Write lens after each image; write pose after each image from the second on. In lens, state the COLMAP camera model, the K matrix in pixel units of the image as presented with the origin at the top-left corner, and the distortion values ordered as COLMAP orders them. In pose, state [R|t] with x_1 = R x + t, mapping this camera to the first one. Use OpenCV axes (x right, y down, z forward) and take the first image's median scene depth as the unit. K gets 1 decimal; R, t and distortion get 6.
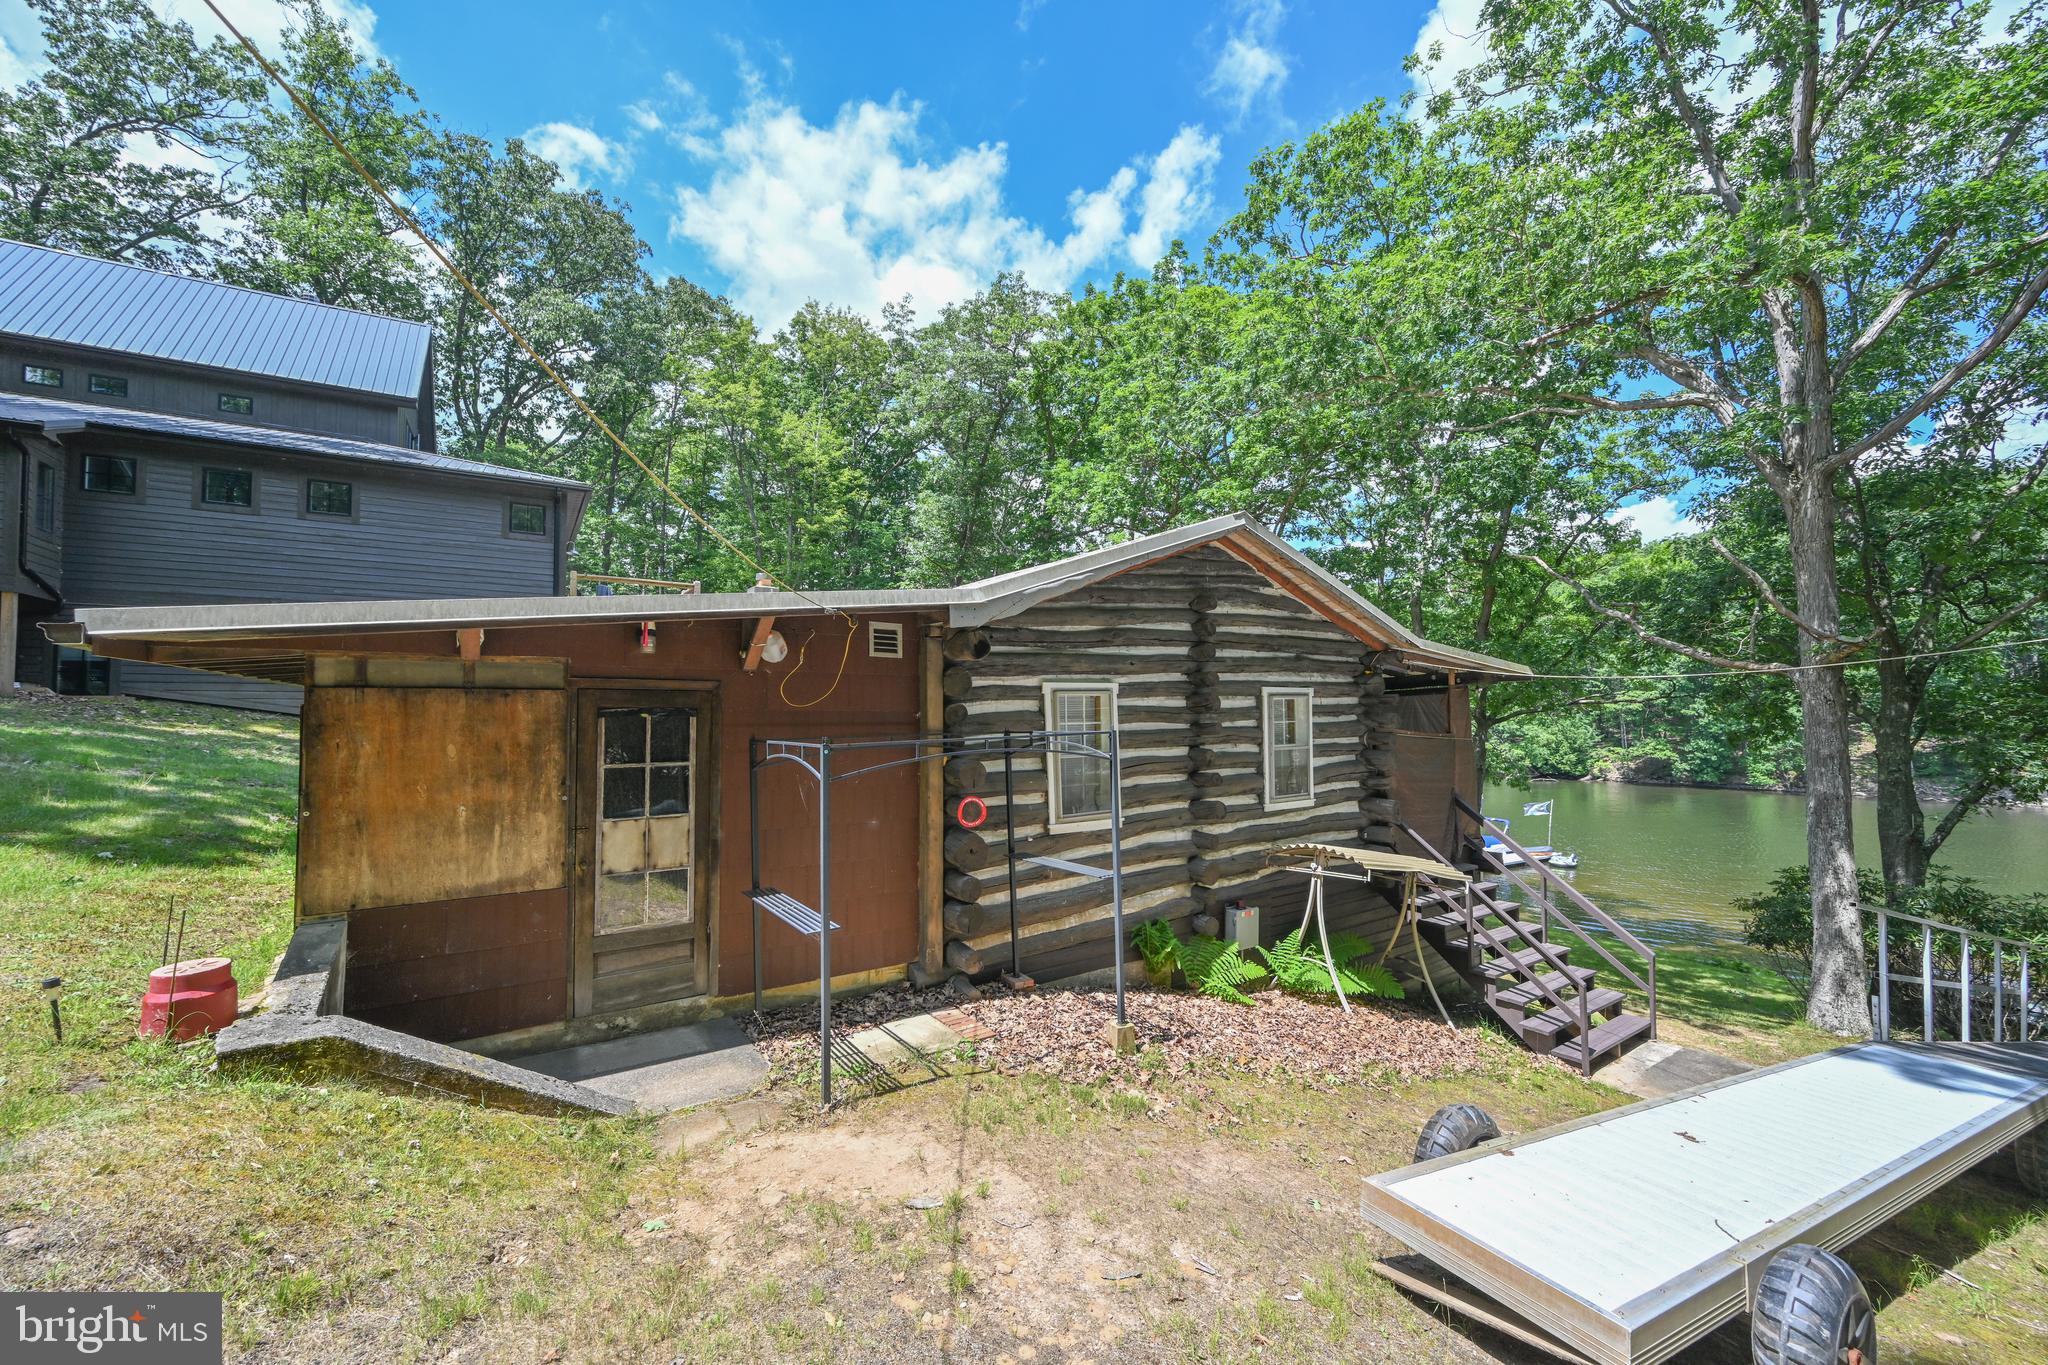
lens RADIAL K [[802.5, 0, 1024.2], [0, 802.5, 684.1], [0, 0, 1]] dist [-0.003357, 0.000485]
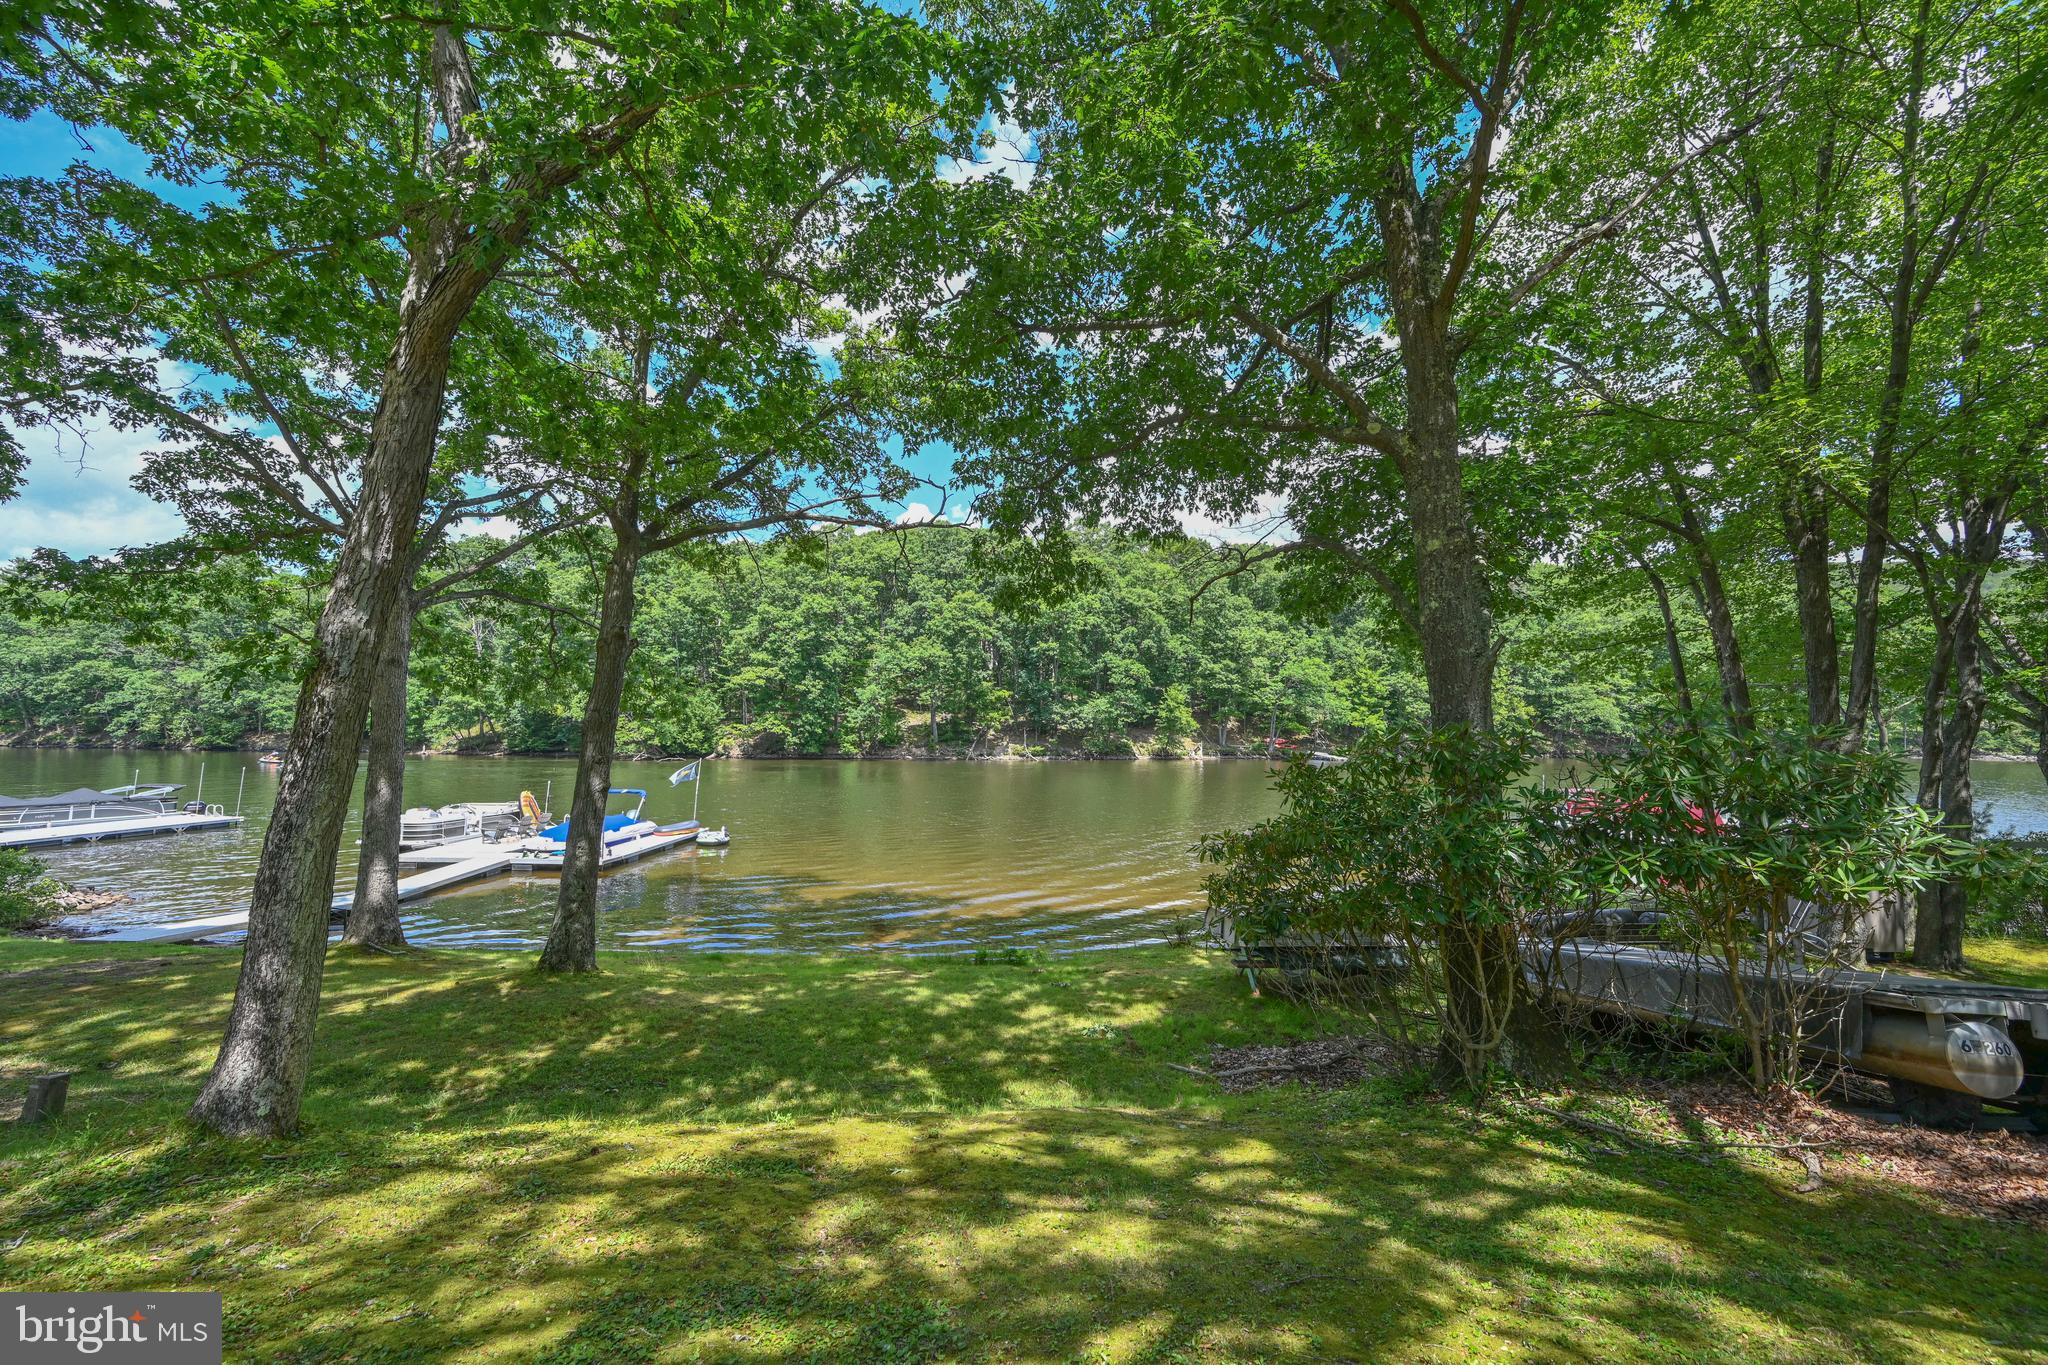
lens RADIAL K [[727.8, 0, 963.3], [0, 727.8, 696.4], [0, 0, 1]] dist [-0.000072, 0.000323]
pose [[0.560388, 0.045390, 0.826985, 0.237445], [-0.038454, 0.998846, -0.028765, 0.101318], [-0.827337, -0.015682, 0.561487, 0.431634]]
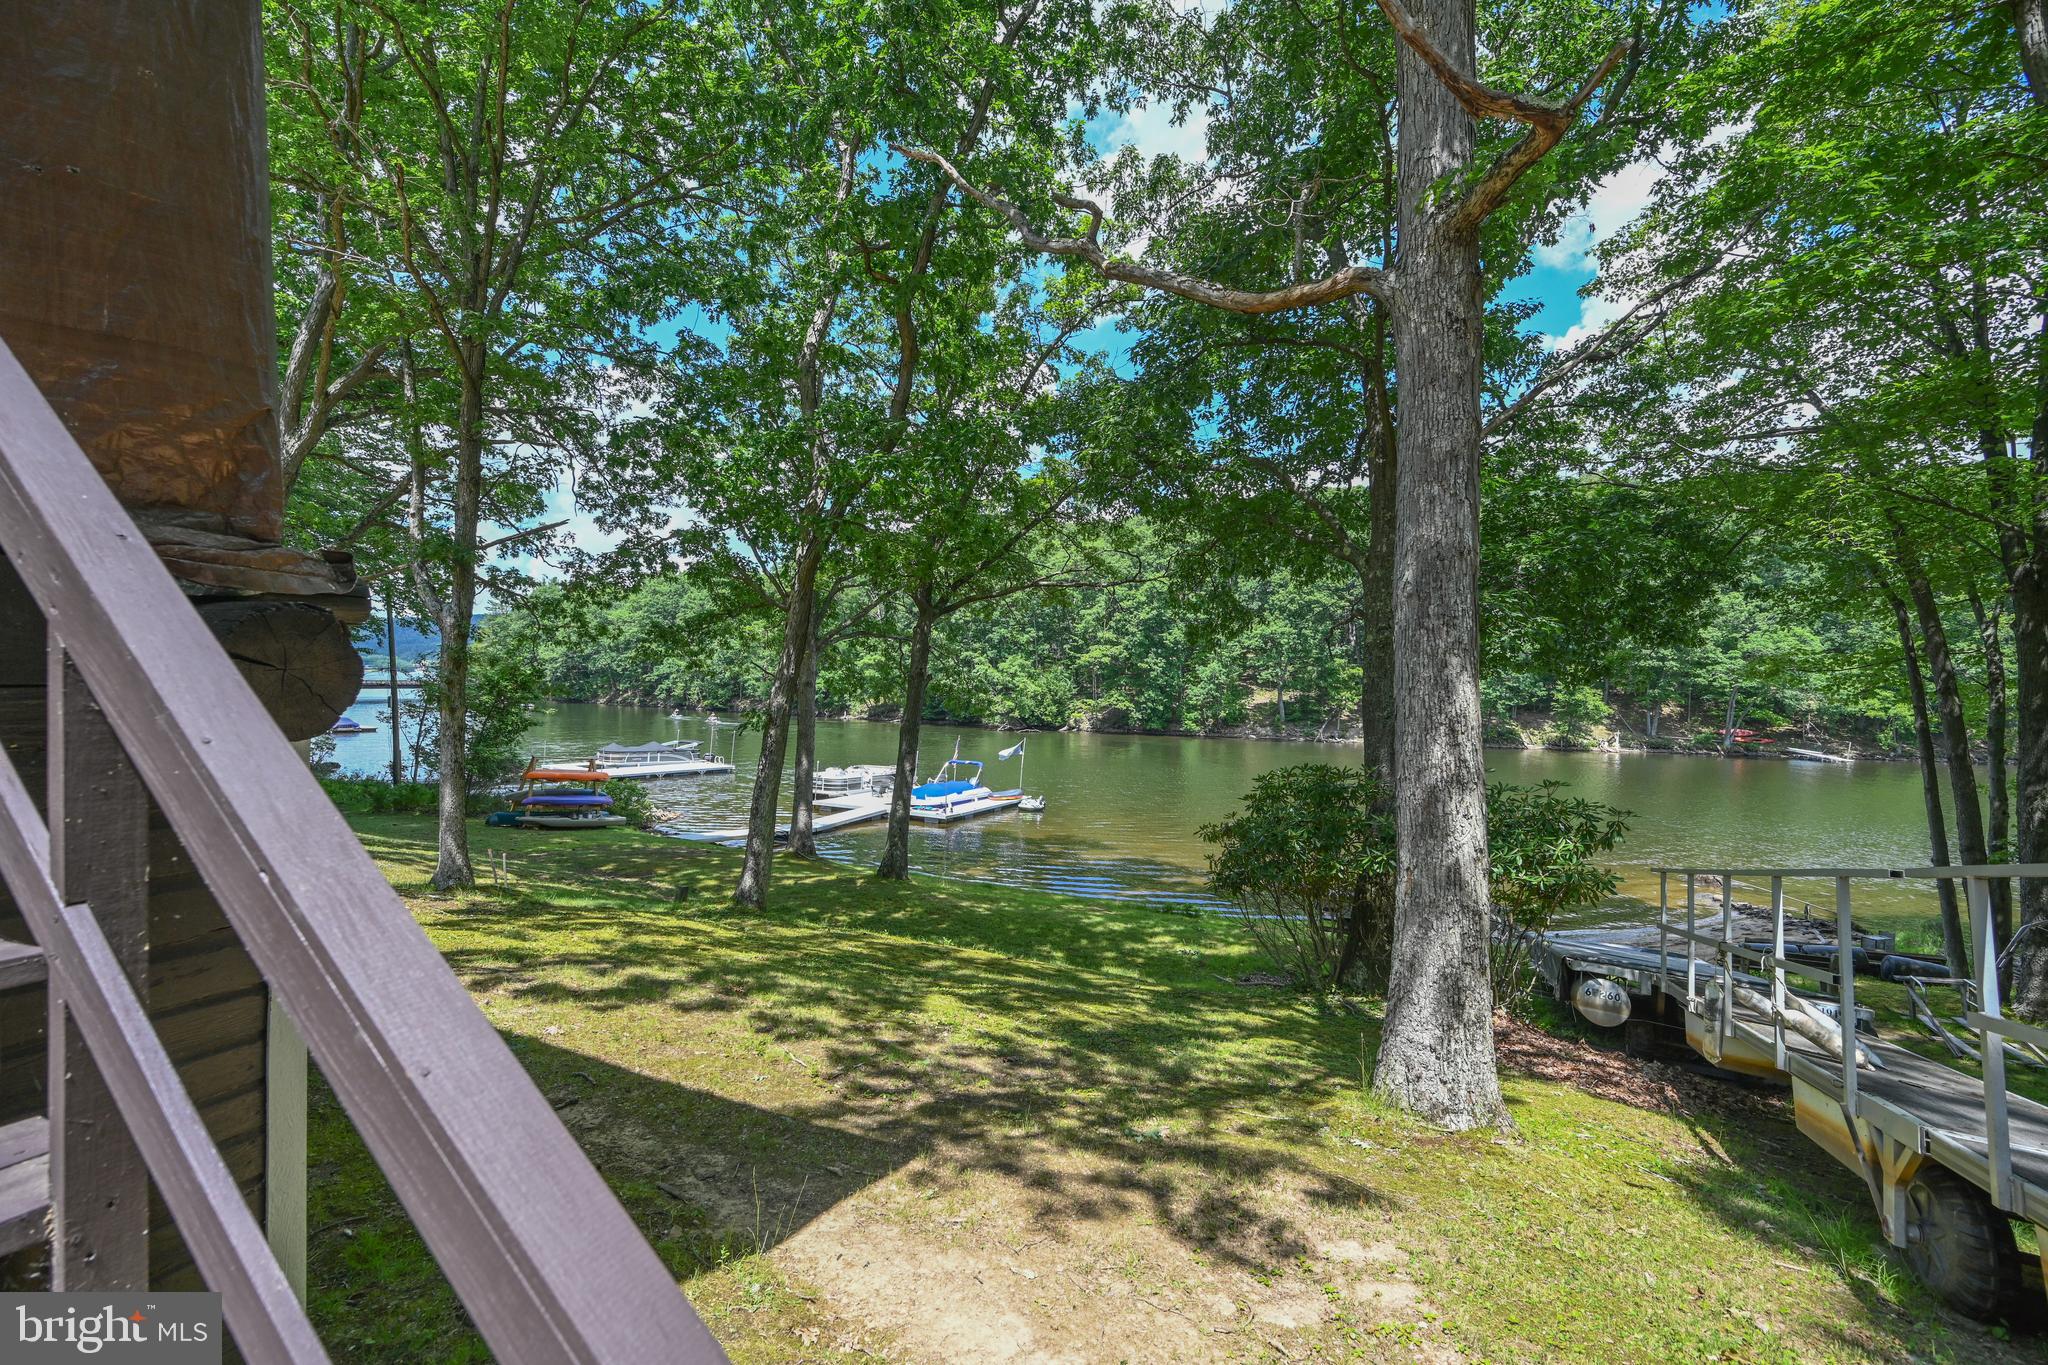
lens RADIAL K [[802.5, 0, 1024.2], [0, 802.5, 684.1], [0, 0, 1]] dist [-0.003357, 0.000485]
pose [[0.852432, 0.024632, 0.522258, 0.190177], [-0.042486, 0.998850, 0.022235, 0.066312], [-0.521110, -0.041142, 0.852498, 0.238634]]
